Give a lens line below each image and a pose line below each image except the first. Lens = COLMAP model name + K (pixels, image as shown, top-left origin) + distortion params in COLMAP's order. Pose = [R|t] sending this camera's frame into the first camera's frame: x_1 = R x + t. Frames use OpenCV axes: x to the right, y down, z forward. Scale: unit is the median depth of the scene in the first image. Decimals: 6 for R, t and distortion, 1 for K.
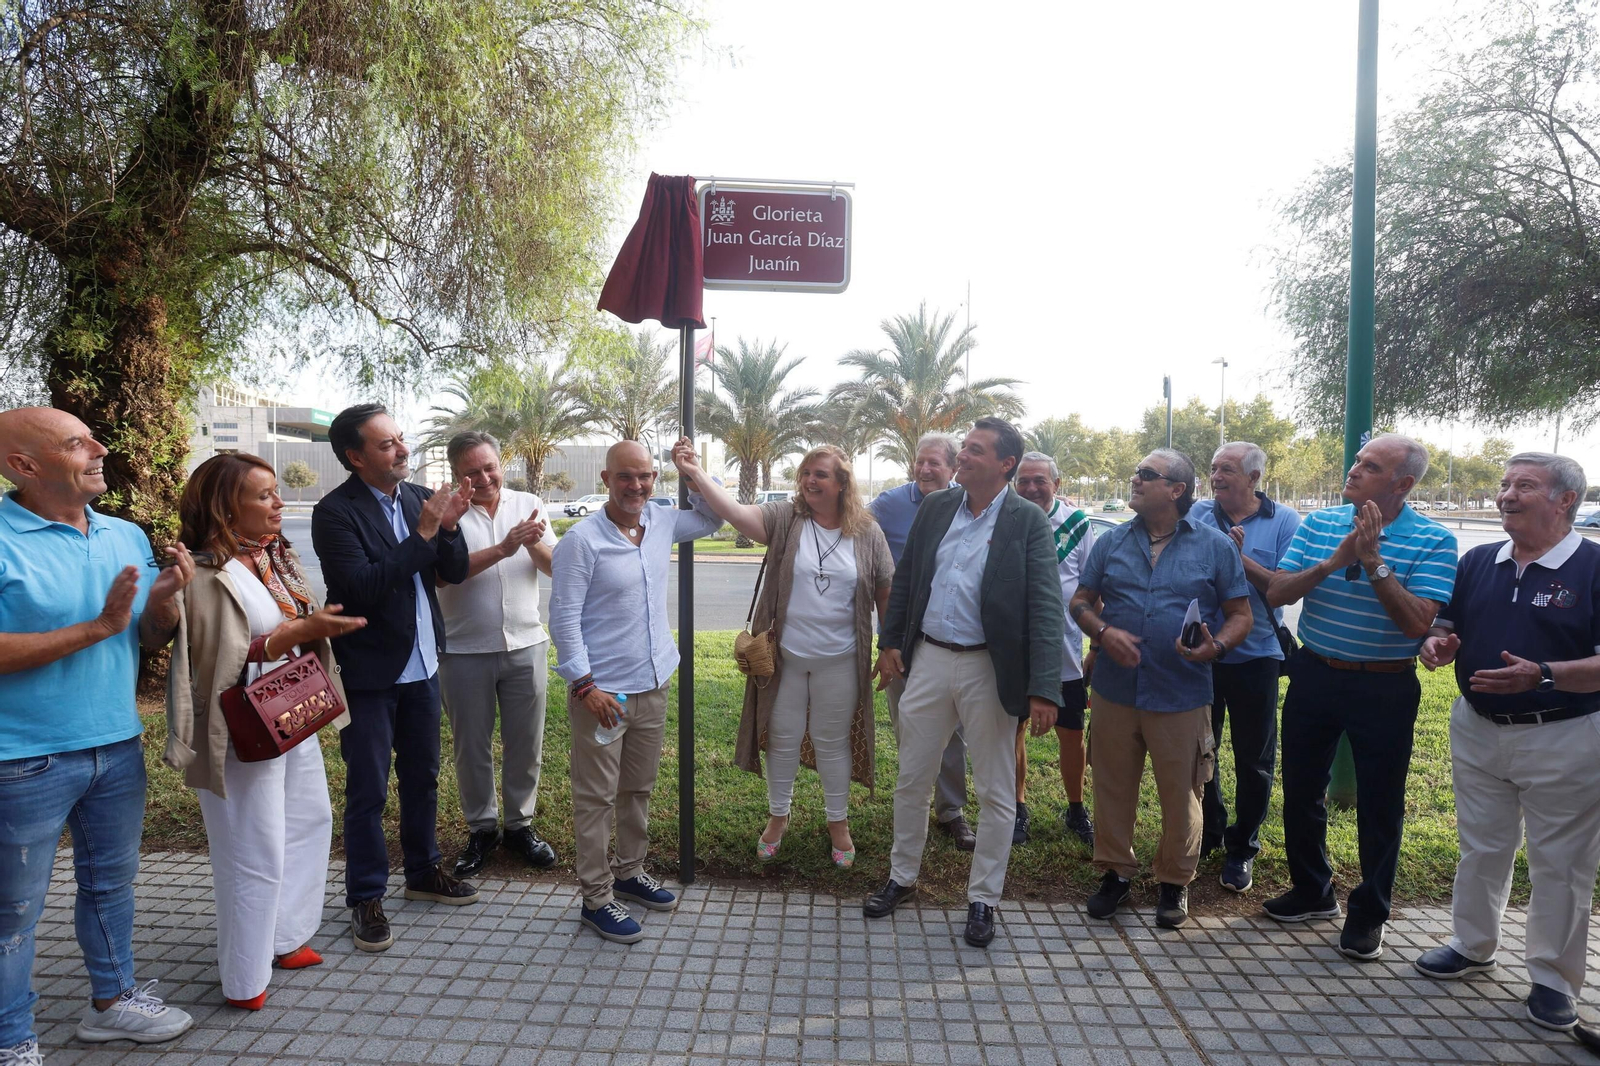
lens RADIAL K [[863.2, 0, 807.2], [0, 863.2, 529.0], [0, 0, 1]] dist [-0.060104, 0.036233]
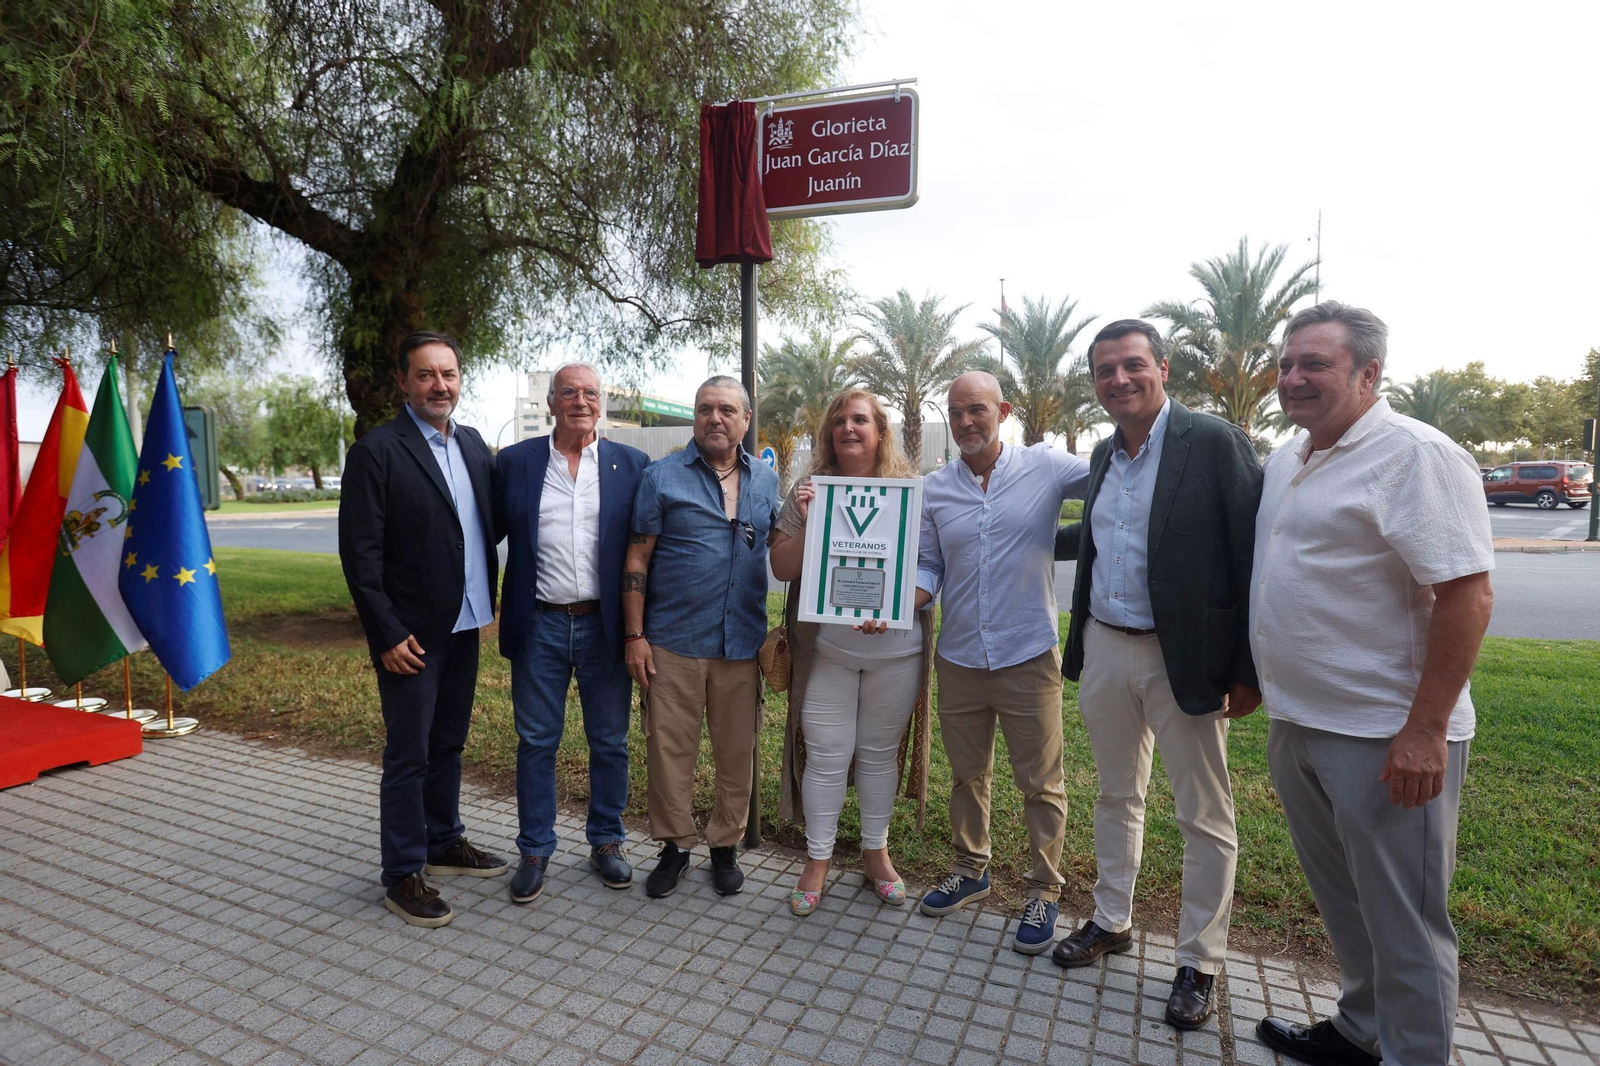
lens RADIAL K [[885.0, 0, 802.6], [0, 885.0, 538.2], [0, 0, 1]] dist [-0.057015, 0.035471]
pose [[0.930433, 0.011606, -0.366278, 0.172034], [0.000162, 0.999485, 0.032080, 0.022964], [0.366462, -0.029908, 0.929952, 0.071149]]
